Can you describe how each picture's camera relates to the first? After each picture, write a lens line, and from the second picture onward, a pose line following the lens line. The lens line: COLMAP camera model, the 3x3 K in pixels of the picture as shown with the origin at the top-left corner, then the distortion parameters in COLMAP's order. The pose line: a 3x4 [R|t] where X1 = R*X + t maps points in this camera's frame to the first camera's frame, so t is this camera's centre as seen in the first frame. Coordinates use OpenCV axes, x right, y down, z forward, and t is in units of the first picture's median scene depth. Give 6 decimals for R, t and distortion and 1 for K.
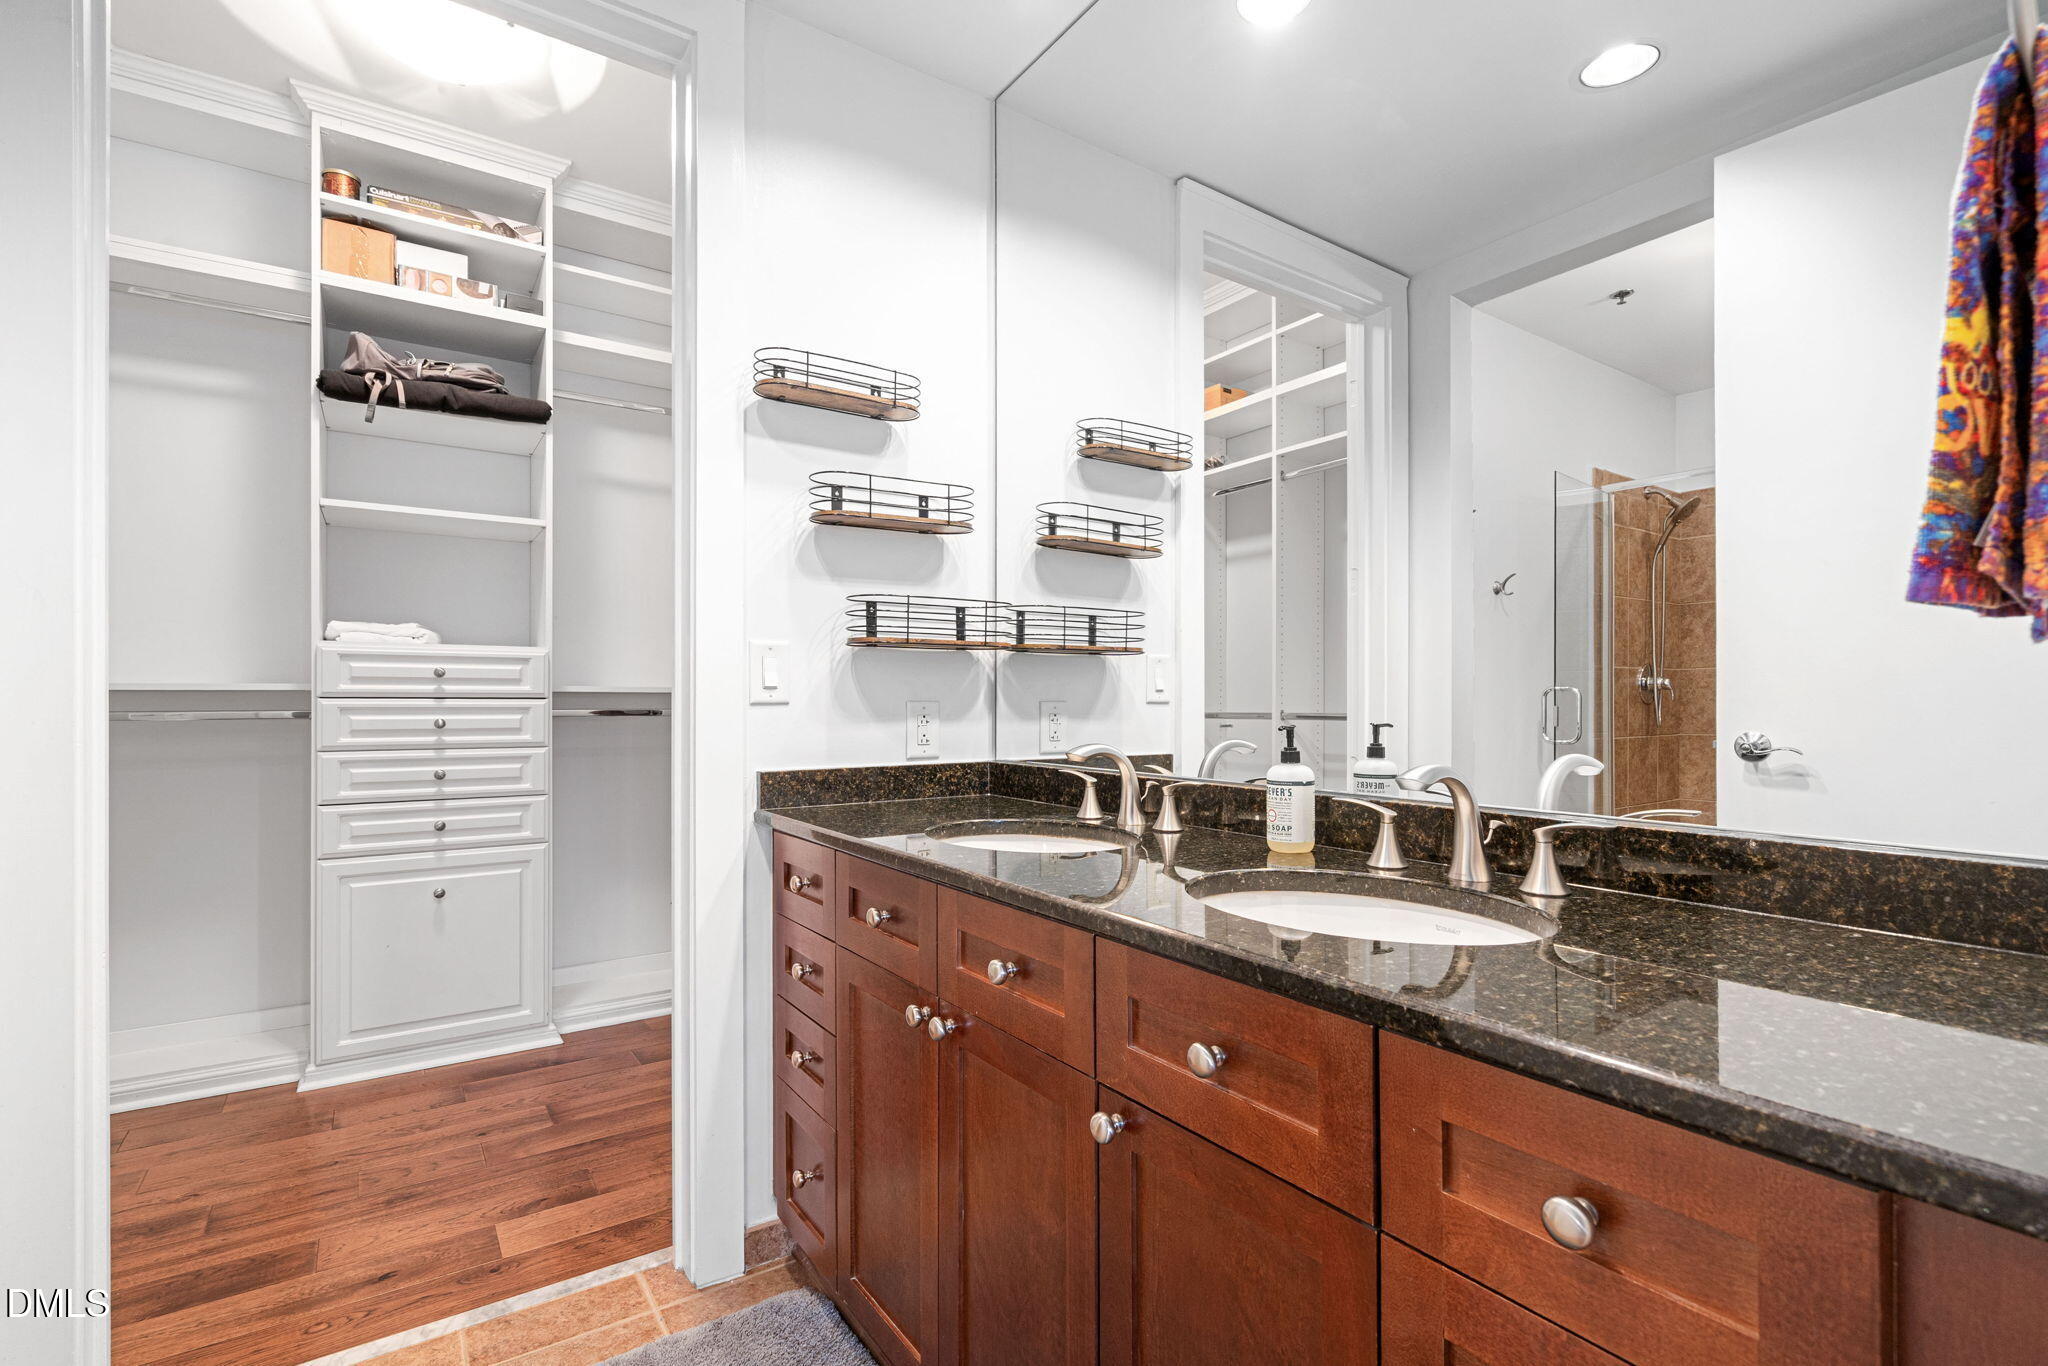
lens RADIAL K [[935.8, 0, 1025.5], [0, 935.8, 690.8], [0, 0, 1]] dist [-0.006413, 0.000373]
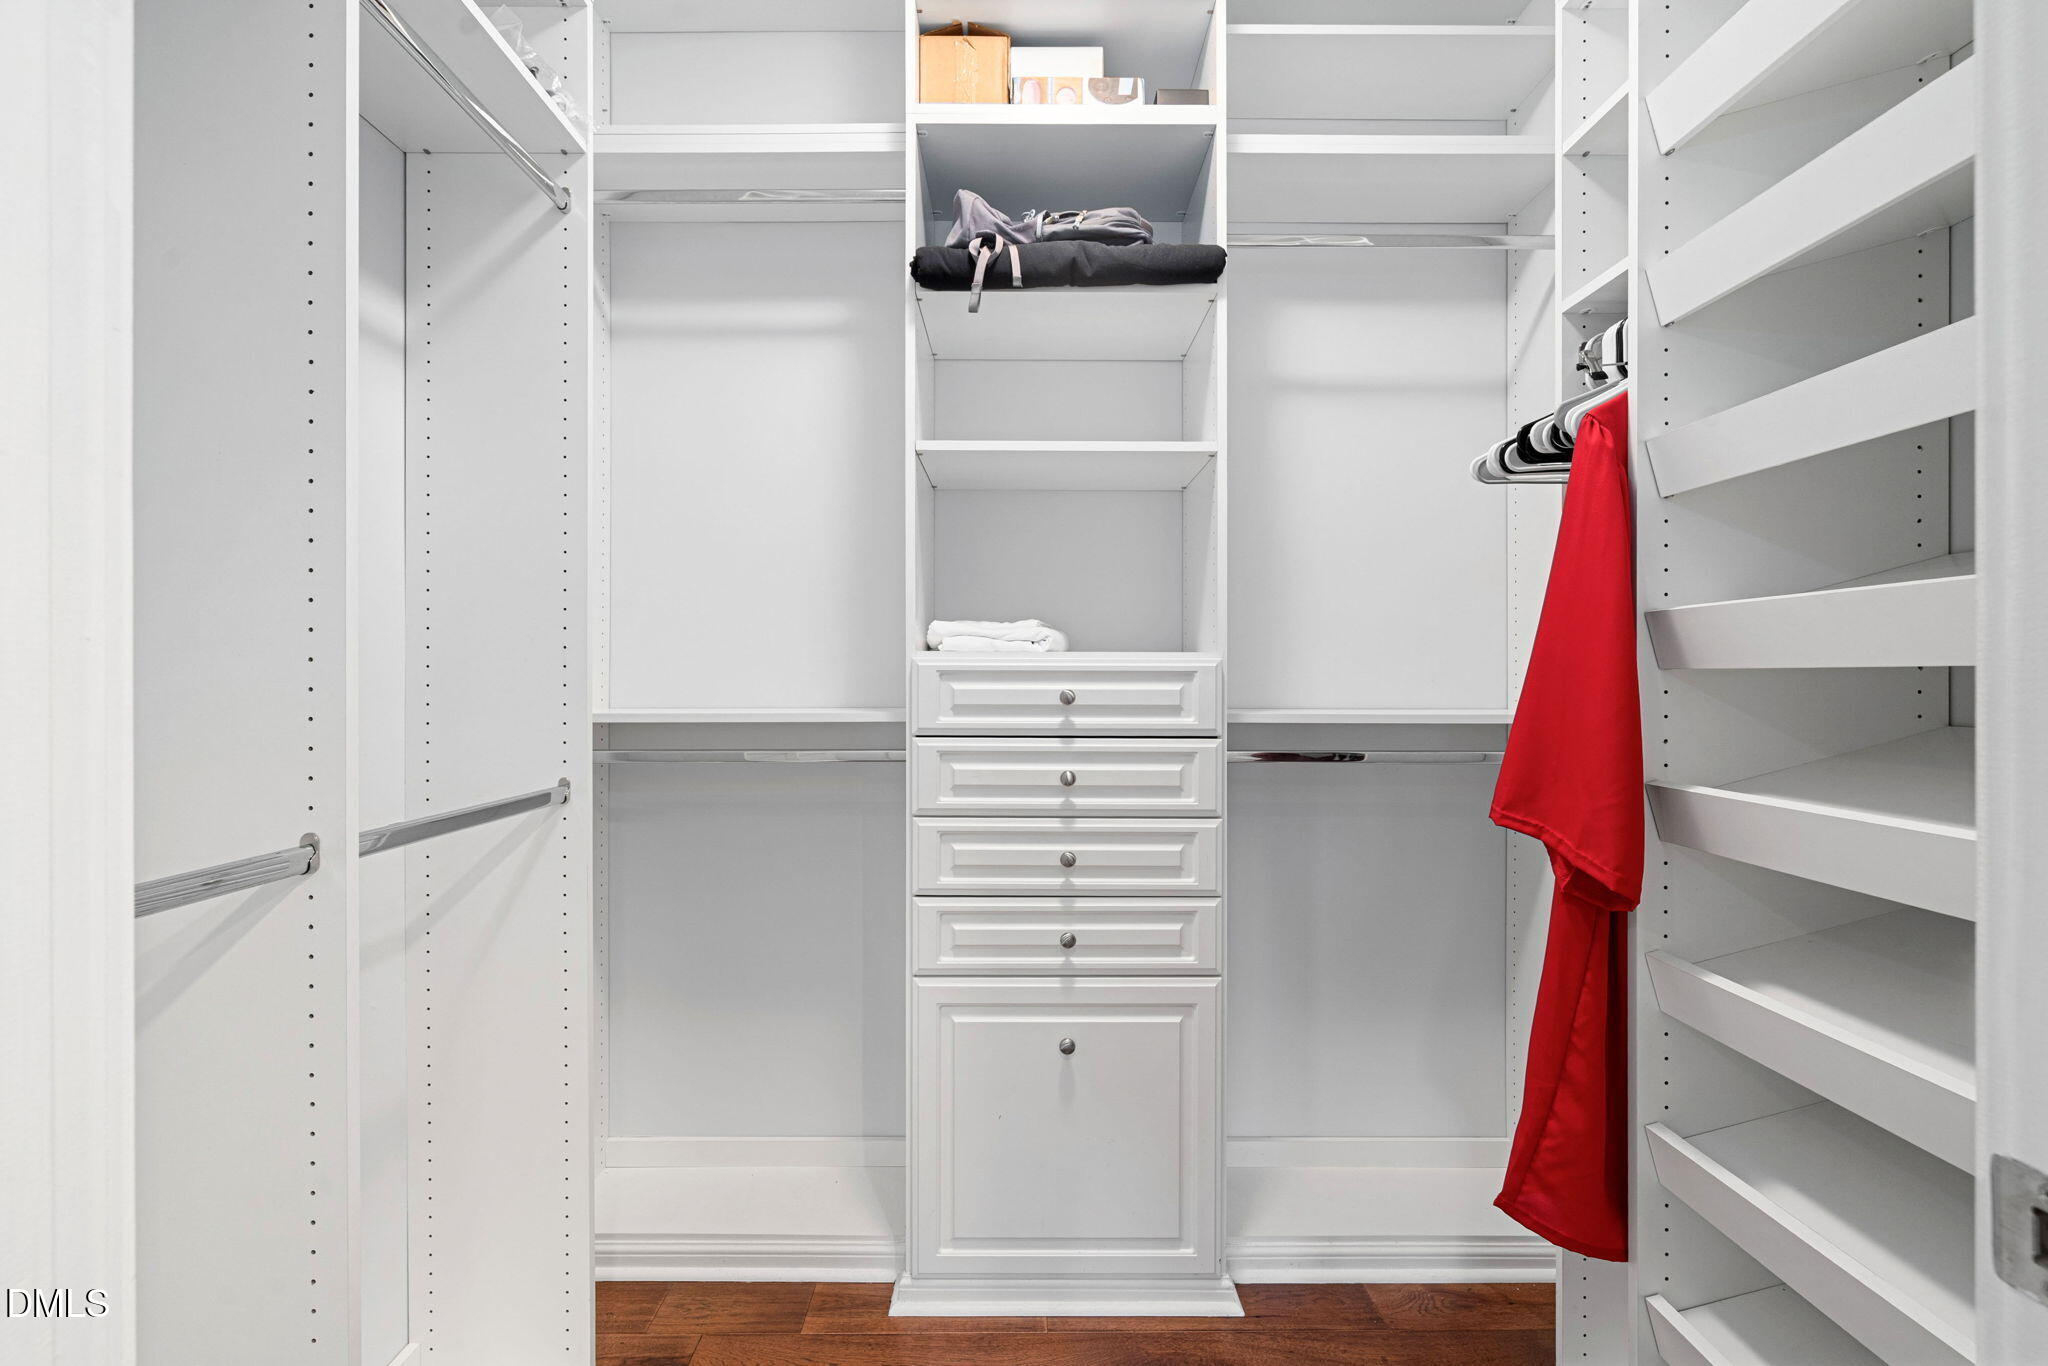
lens RADIAL K [[935.8, 0, 1025.5], [0, 935.8, 690.8], [0, 0, 1]] dist [-0.006413, 0.000373]
pose [[0.825104, 0.005416, -0.564955, -0.292532], [0.001500, 0.999930, 0.011777, -0.031059], [0.564979, -0.010565, 0.825038, 0.460173]]
